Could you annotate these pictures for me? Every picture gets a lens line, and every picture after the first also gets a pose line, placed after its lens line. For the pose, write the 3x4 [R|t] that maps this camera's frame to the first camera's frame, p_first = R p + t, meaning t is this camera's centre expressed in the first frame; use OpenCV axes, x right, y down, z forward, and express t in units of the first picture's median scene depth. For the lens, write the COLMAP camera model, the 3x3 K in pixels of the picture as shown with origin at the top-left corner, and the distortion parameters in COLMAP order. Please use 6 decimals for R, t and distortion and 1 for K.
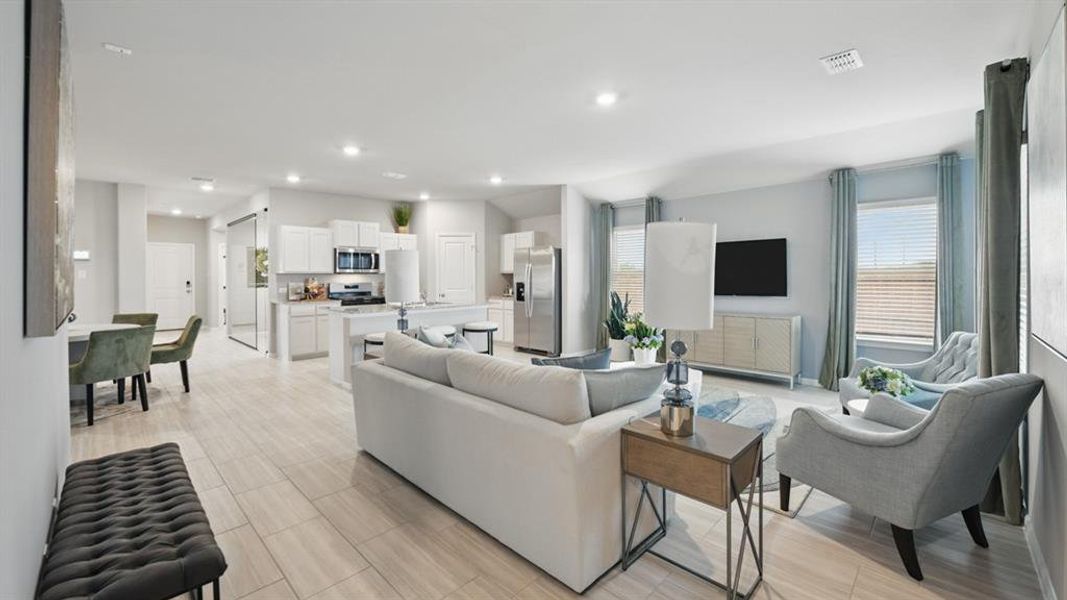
lens RADIAL K [[428.0, 0, 537.2], [0, 428.0, 278.6], [0, 0, 1]] dist [-0.003312, -0.000478]
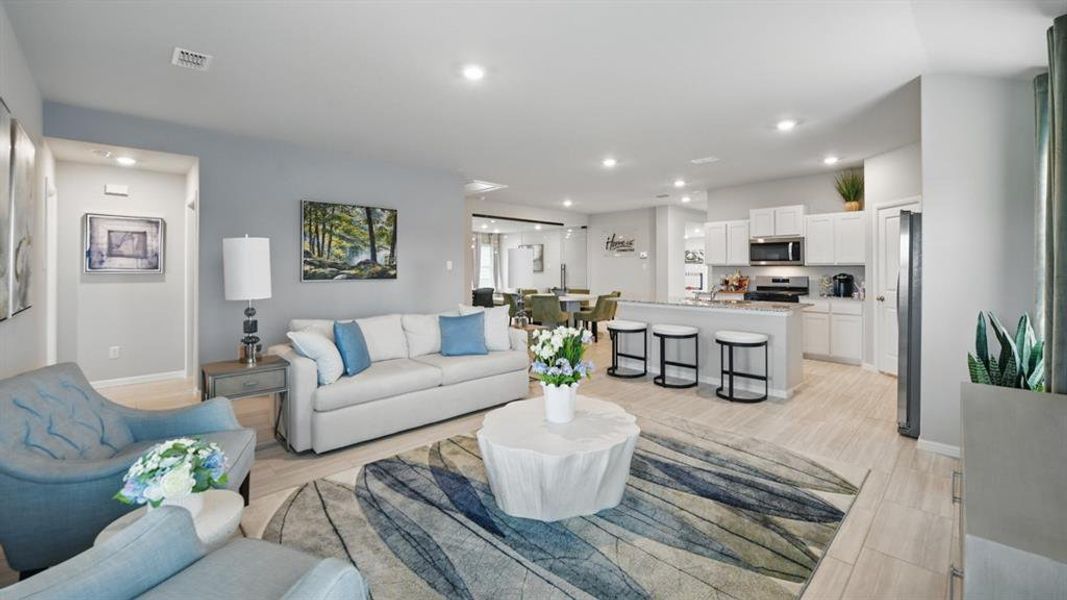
lens RADIAL K [[428.0, 0, 537.2], [0, 428.0, 278.6], [0, 0, 1]] dist [-0.003312, -0.000478]
pose [[-0.020877, 0.027796, -0.999396, 0.477588], [-0.009912, 0.999559, 0.028007, -0.005367], [0.999733, 0.010490, -0.020592, 0.517482]]
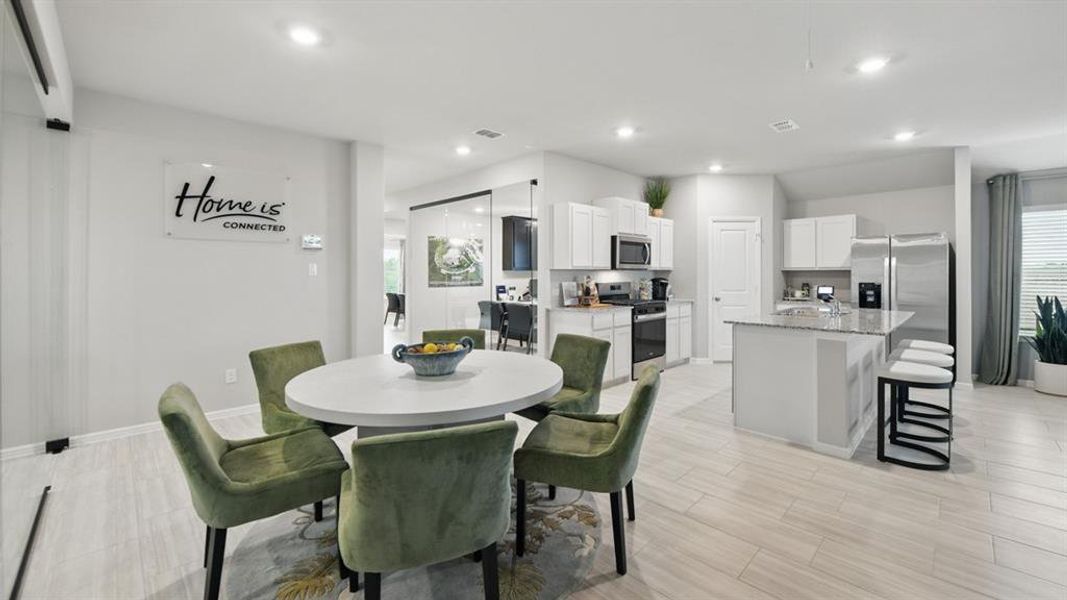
lens RADIAL K [[428.0, 0, 537.2], [0, 428.0, 278.6], [0, 0, 1]] dist [-0.003312, -0.000478]
pose [[0.999731, 0.004032, -0.022825, -0.561025], [-0.003904, 0.999976, 0.005673, -0.000222], [0.022848, -0.005583, 0.999723, 0.245879]]
